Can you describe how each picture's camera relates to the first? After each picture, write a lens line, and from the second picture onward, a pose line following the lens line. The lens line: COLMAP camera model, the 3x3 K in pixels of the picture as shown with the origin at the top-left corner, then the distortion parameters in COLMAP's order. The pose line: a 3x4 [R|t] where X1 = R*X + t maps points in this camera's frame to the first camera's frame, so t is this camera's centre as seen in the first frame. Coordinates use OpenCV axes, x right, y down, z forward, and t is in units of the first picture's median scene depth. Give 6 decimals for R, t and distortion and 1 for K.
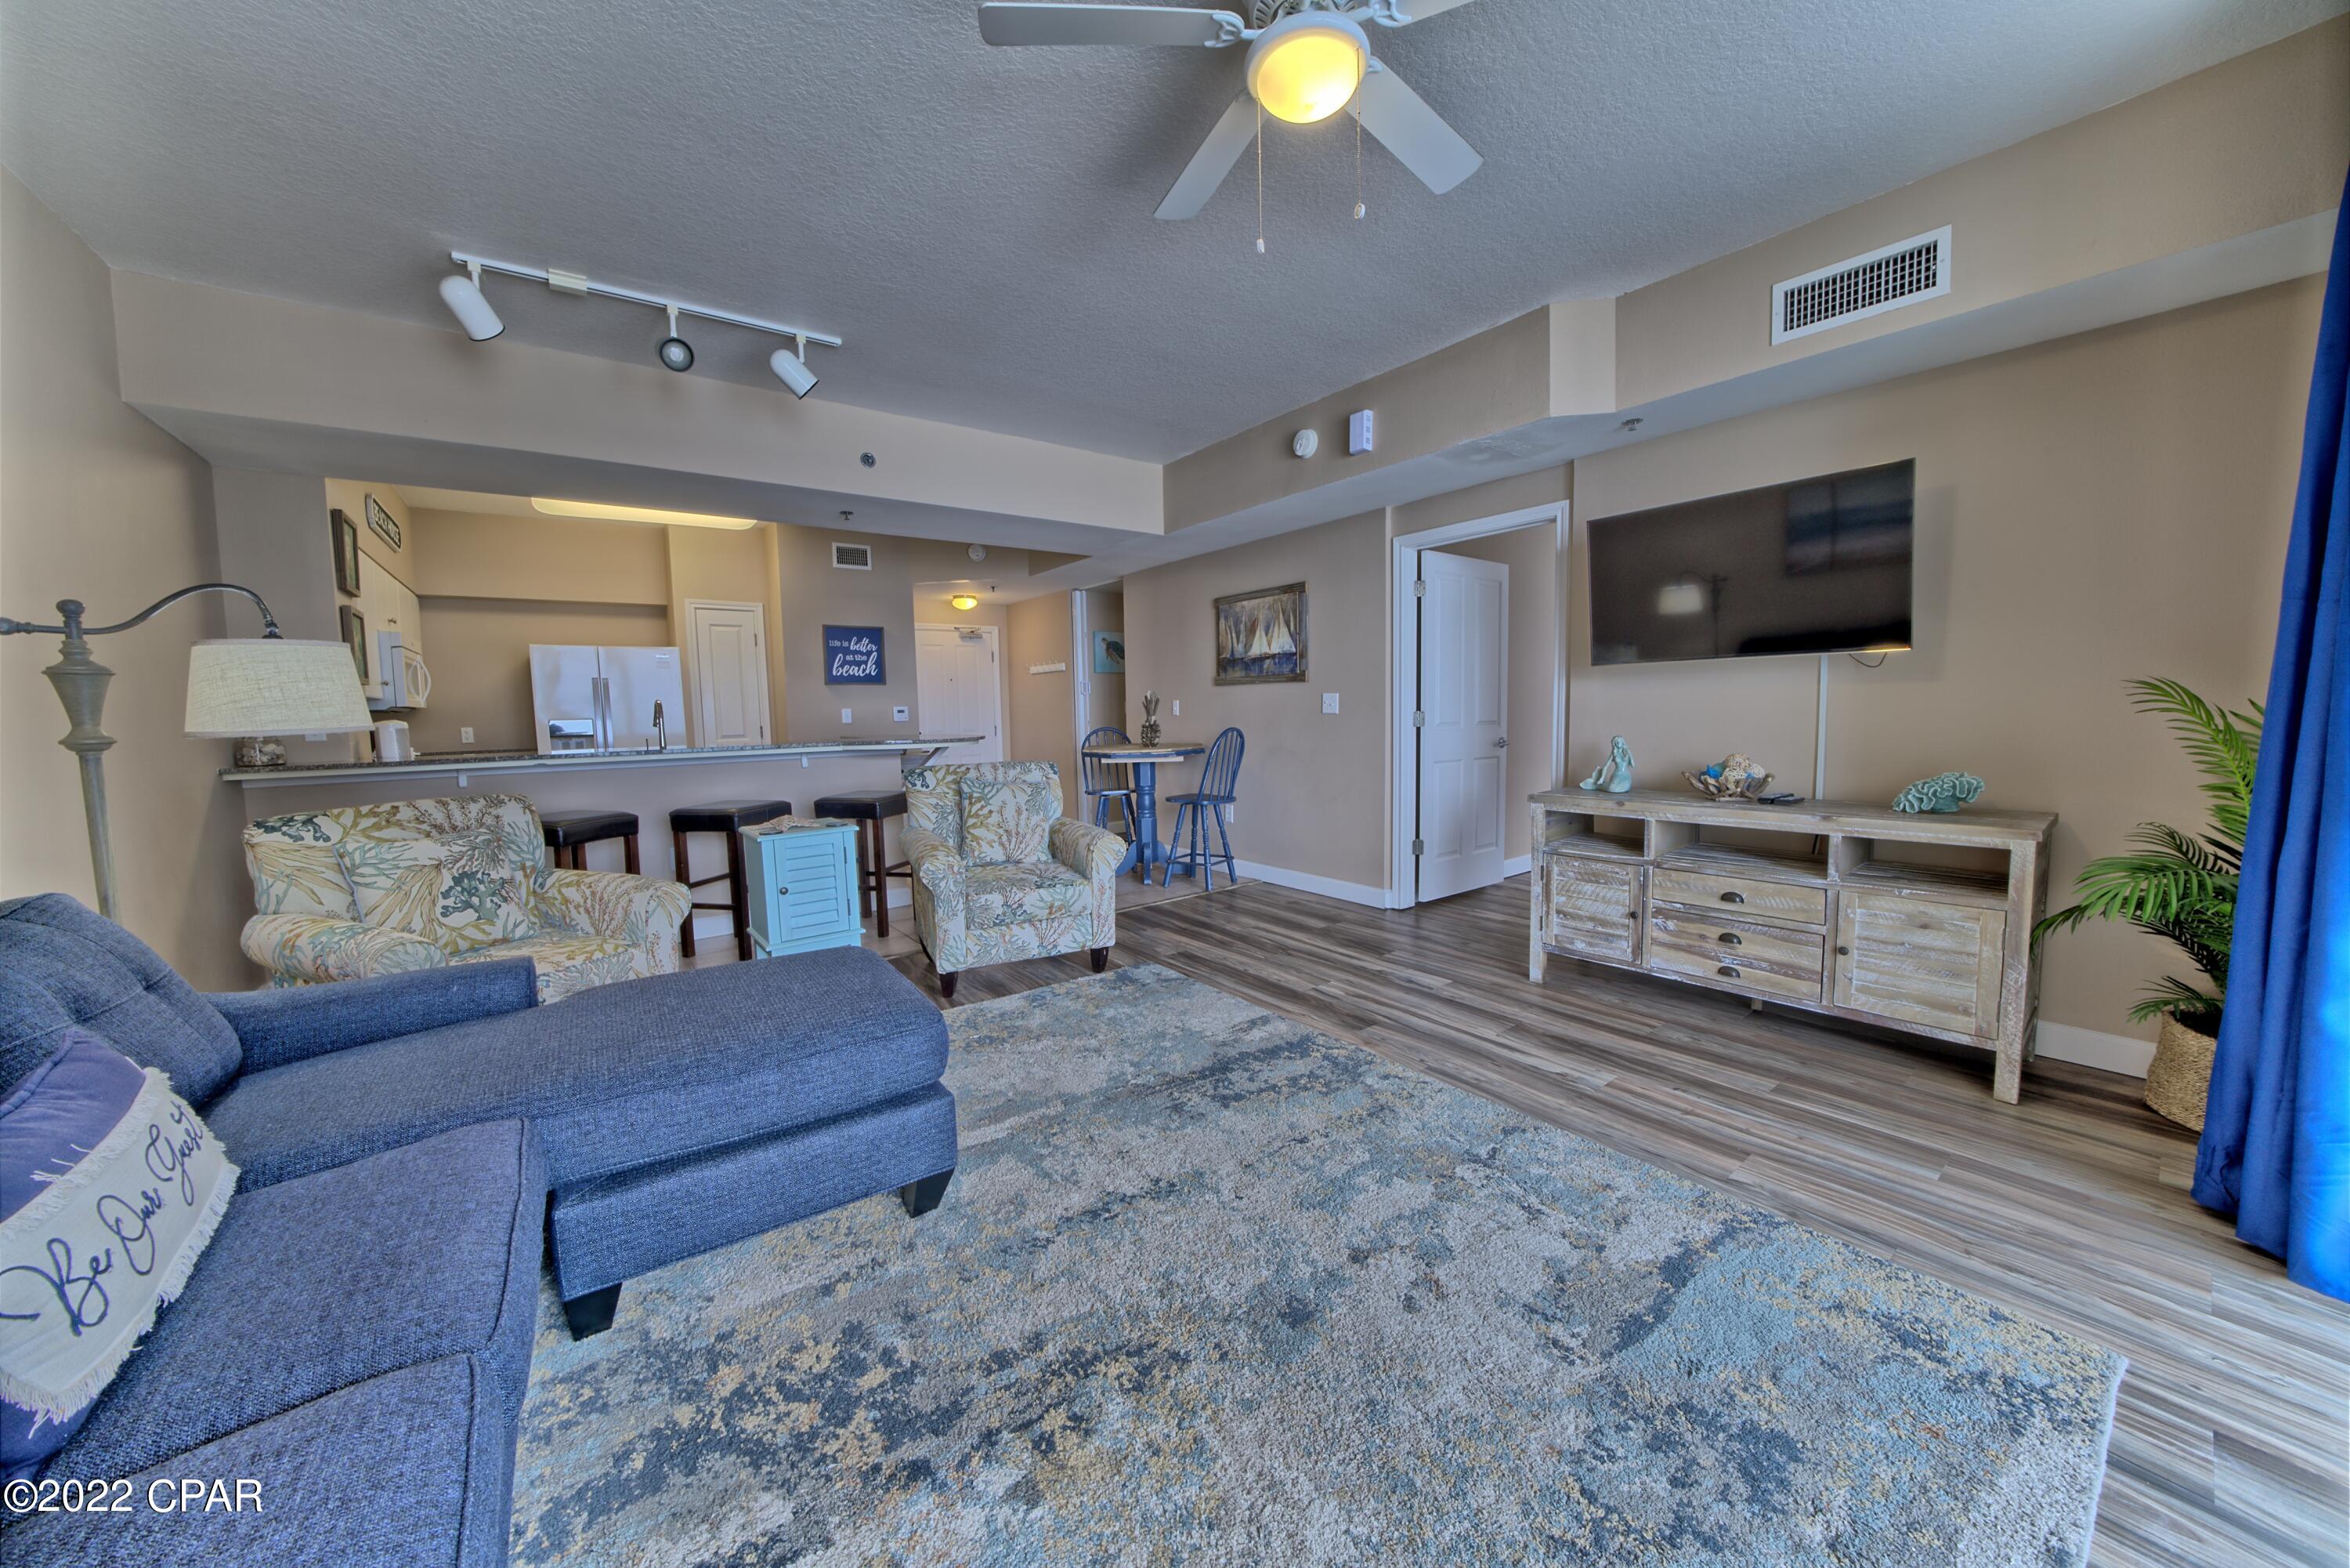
lens RADIAL K [[808.3, 0, 1171.0], [0, 808.3, 770.0], [0, 0, 1]] dist [-0.024715, 0.002306]
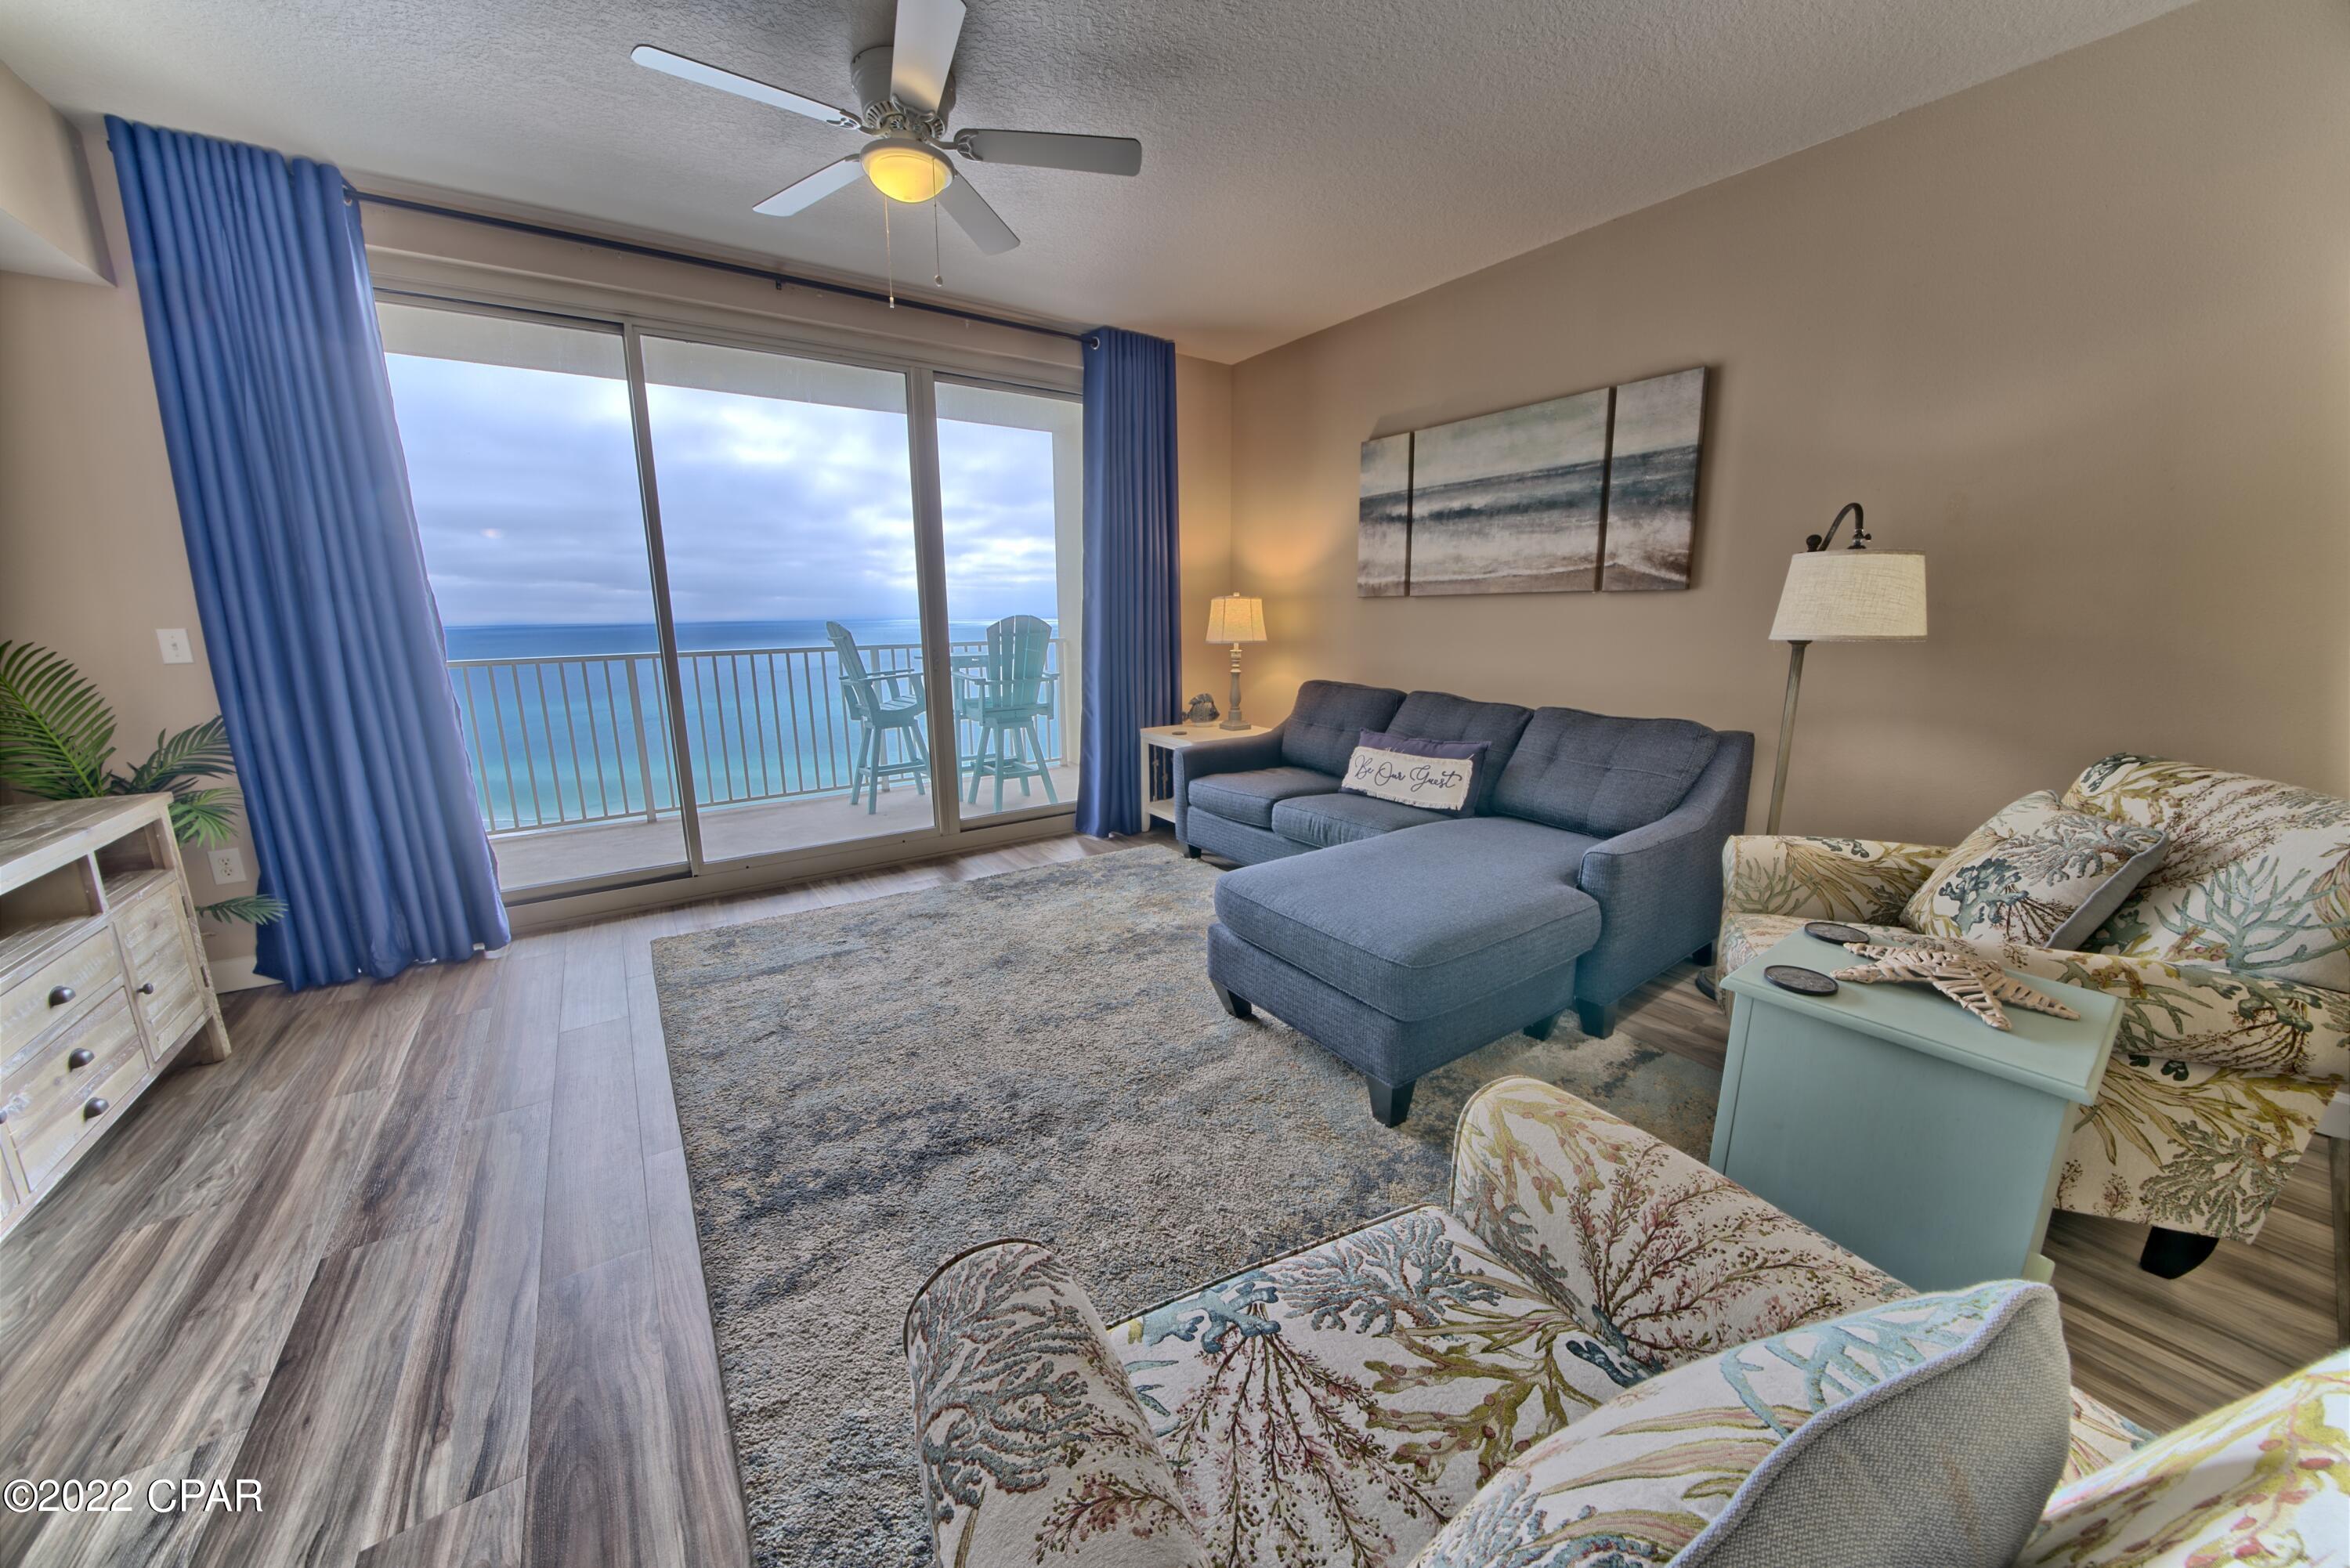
lens RADIAL K [[808.3, 0, 1173.5], [0, 808.3, 783.0], [0, 0, 1]] dist [-0.024715, 0.002306]
pose [[-0.999033, 0.023759, 0.037000, -0.193296], [0.033302, 0.958296, 0.283832, -0.147666], [-0.028714, 0.284790, -0.958160, 1.597609]]
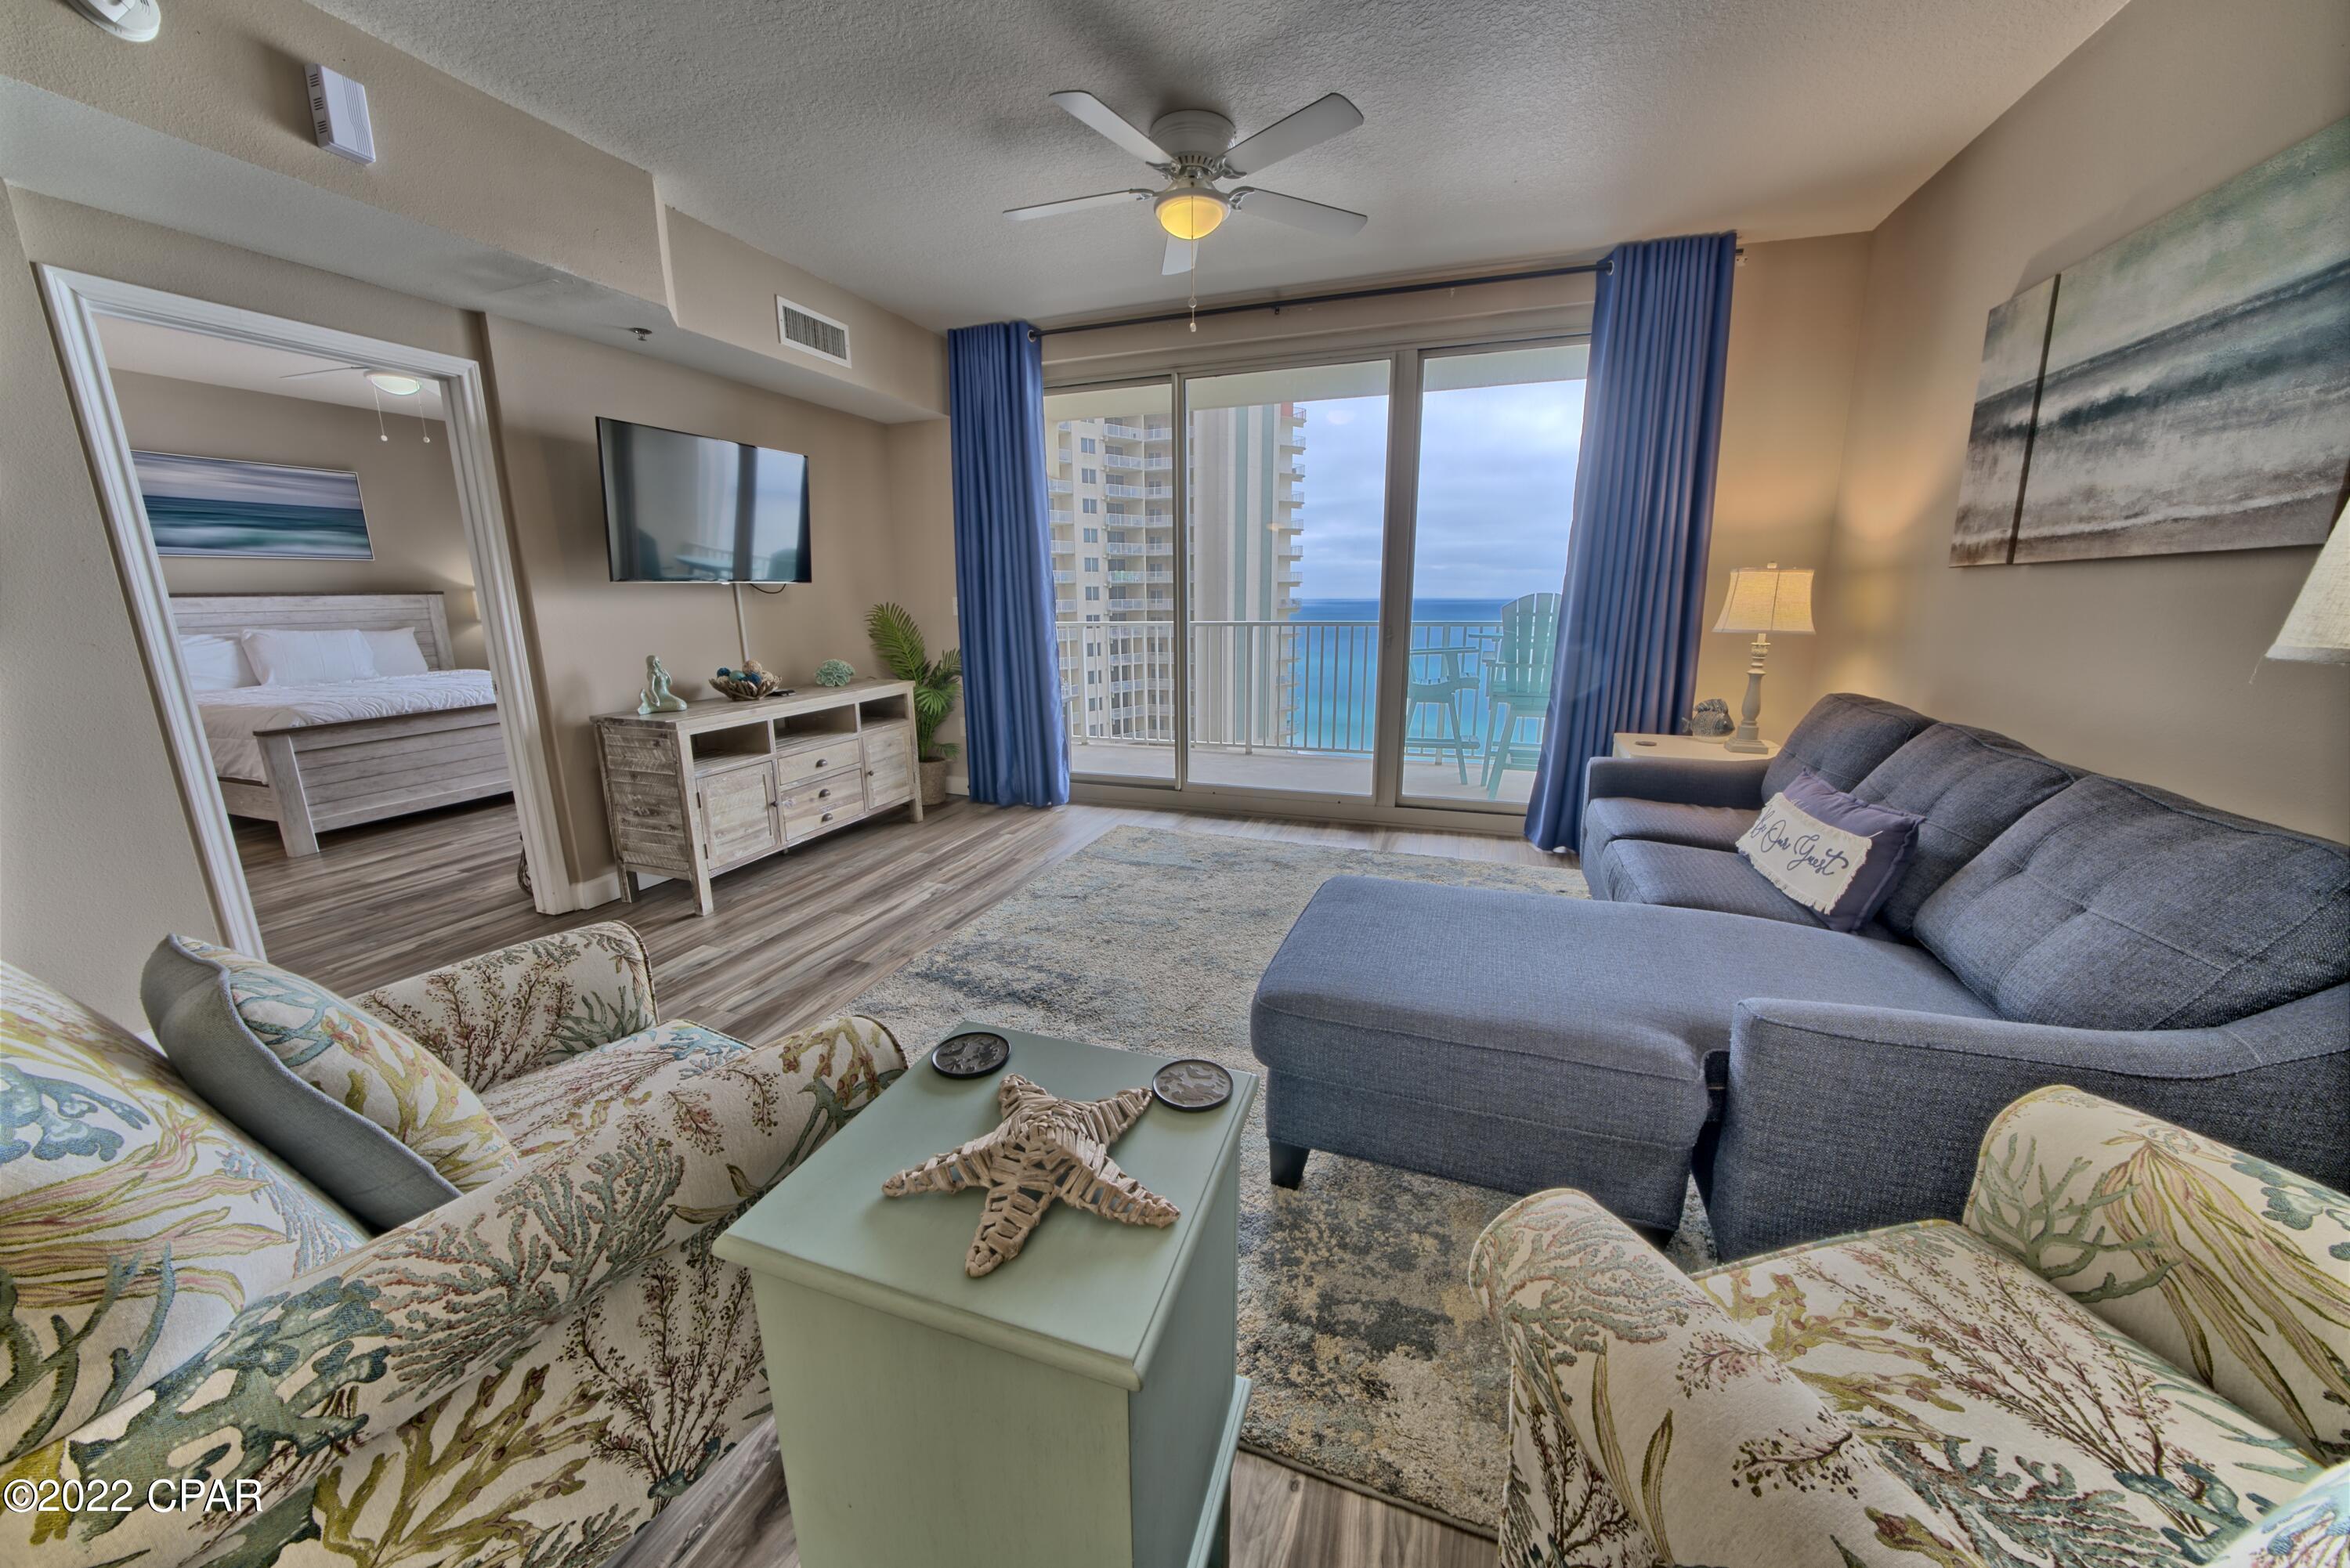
lens RADIAL K [[808.3, 0, 1176.3], [0, 808.3, 780.4], [0, 0, 1]] dist [-0.024715, 0.002306]
pose [[-0.553717, -0.159698, 0.817248, -0.807366], [0.087738, 0.964785, 0.247974, -0.105881], [-0.828070, 0.209011, -0.520207, 1.297839]]
